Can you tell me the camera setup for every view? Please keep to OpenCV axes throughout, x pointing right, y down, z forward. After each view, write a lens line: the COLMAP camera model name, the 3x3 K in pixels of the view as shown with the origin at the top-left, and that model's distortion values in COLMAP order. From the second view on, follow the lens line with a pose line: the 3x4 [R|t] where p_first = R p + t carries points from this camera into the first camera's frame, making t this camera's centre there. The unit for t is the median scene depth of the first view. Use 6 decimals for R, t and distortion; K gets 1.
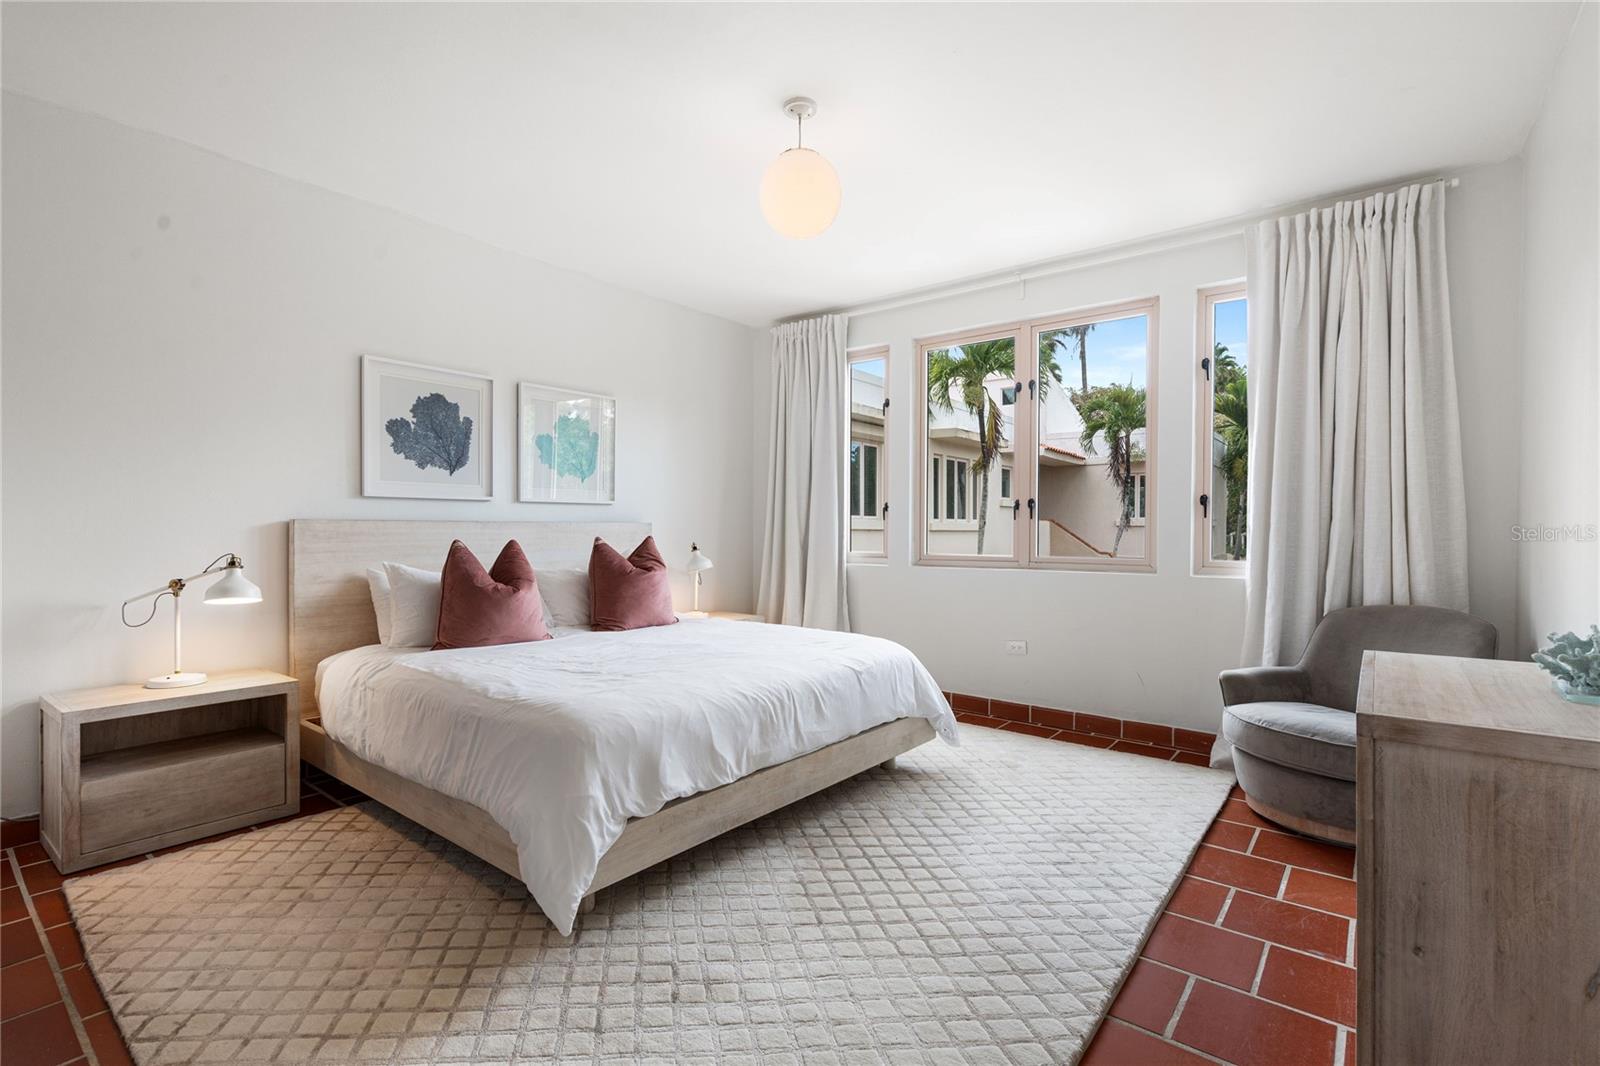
lens RADIAL K [[727.5, 0, 796.7], [0, 727.5, 537.0], [0, 0, 1]] dist [-0.000425, -0.000284]
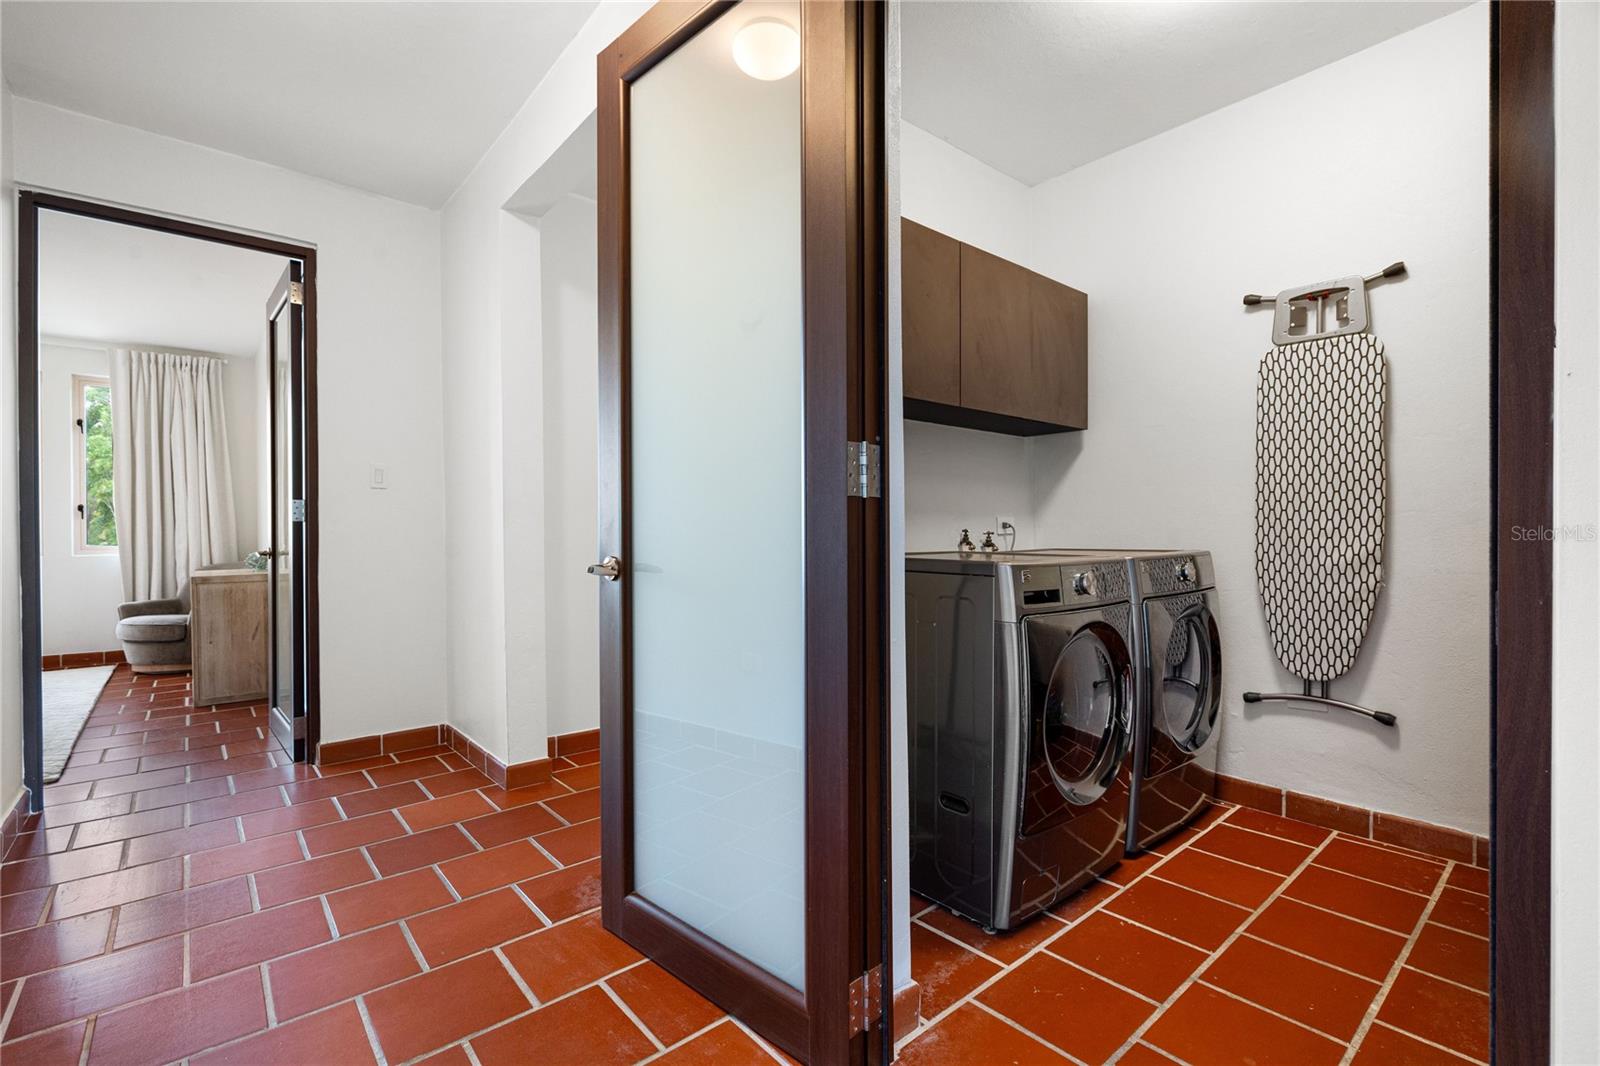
lens RADIAL K [[727.5, 0, 798.4], [0, 727.5, 541.7], [0, 0, 1]] dist [-0.000425, -0.000284]
pose [[0.192301, -0.018754, 0.981157, -0.473572], [0.013561, 0.999773, 0.016452, 0.011780], [-0.981242, 0.010142, 0.192511, -0.571288]]
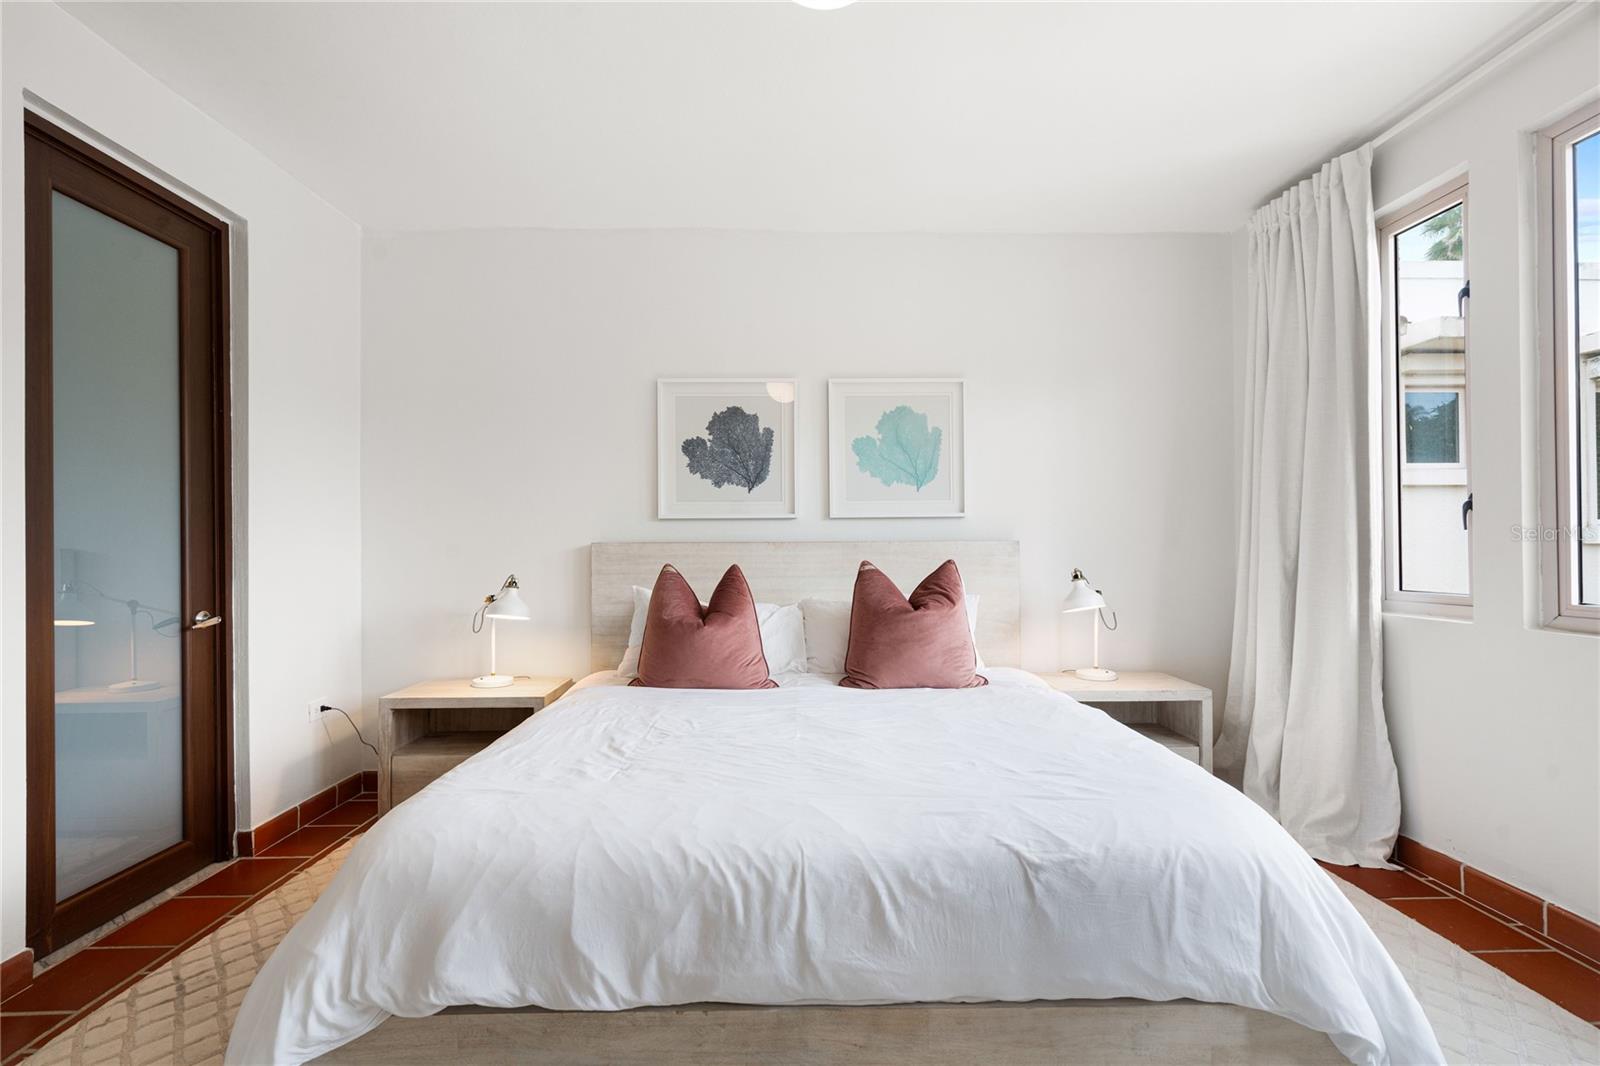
lens RADIAL K [[727.5, 0, 799.0], [0, 727.5, 531.1], [0, 0, 1]] dist [-0.000425, -0.000284]
pose [[0.640969, -0.017812, -0.767360, 0.324680], [-0.000098, 0.999729, -0.023288, -0.016564], [0.767566, 0.015002, 0.640794, 0.539777]]
